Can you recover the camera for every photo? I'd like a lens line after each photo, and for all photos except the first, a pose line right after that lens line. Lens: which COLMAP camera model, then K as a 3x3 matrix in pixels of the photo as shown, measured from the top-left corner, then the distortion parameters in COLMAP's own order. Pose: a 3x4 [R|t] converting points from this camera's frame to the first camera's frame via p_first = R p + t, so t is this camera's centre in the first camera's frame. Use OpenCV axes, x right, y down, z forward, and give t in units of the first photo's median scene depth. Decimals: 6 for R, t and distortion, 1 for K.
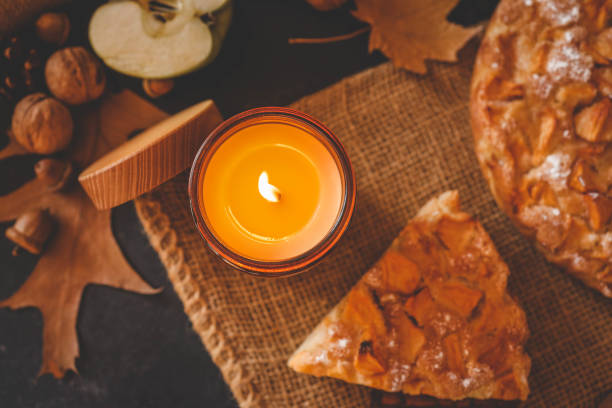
lens RADIAL K [[644.0, 0, 310.9], [0, 644.0, 211.3], [0, 0, 1]] dist [-0.069360, 0.025057]
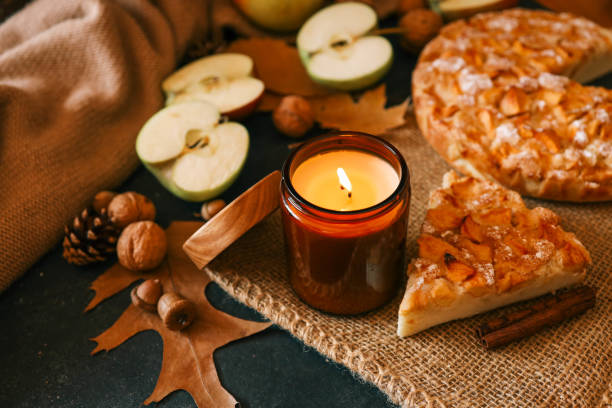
lens RADIAL K [[644.0, 0, 310.9], [0, 644.0, 211.3], [0, 0, 1]] dist [-0.069360, 0.025057]
pose [[0.921547, -0.323254, 0.215078, -0.344372], [0.387952, 0.744297, -0.543613, 0.629025], [0.015643, 0.584405, 0.811312, -0.017349]]
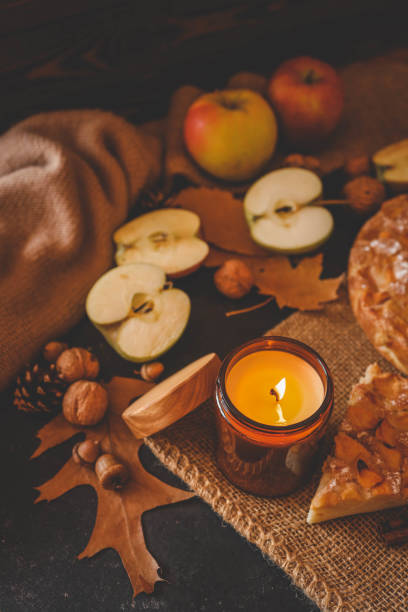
lens RADIAL K [[644.0, 0, 204.4], [0, 644.0, 303.7], [0, 0, 1]] dist [-0.069360, 0.025057]
pose [[0.958770, -0.243018, 0.147321, -0.305156], [0.284151, 0.811727, -0.510253, 0.471557], [0.004417, 0.531077, 0.847312, -0.257658]]
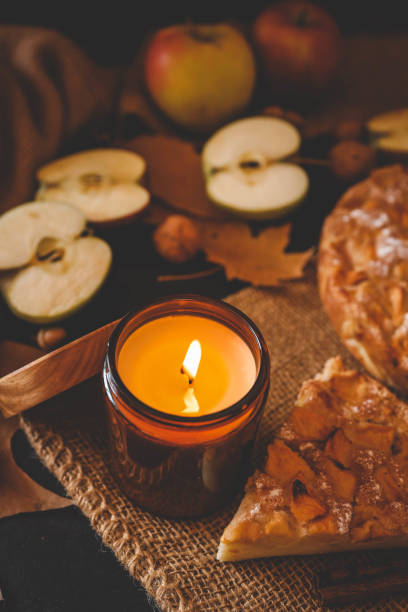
lens RADIAL K [[628.0, 0, 204.0], [0, 628.0, 306.0], [0, 0, 1]] dist [-0.067235, 0.021369]
pose [[0.978447, -0.129322, 0.160990, -0.145840], [0.196100, 0.826192, -0.528159, 0.403099], [-0.064706, 0.548346, 0.833745, 0.103109]]
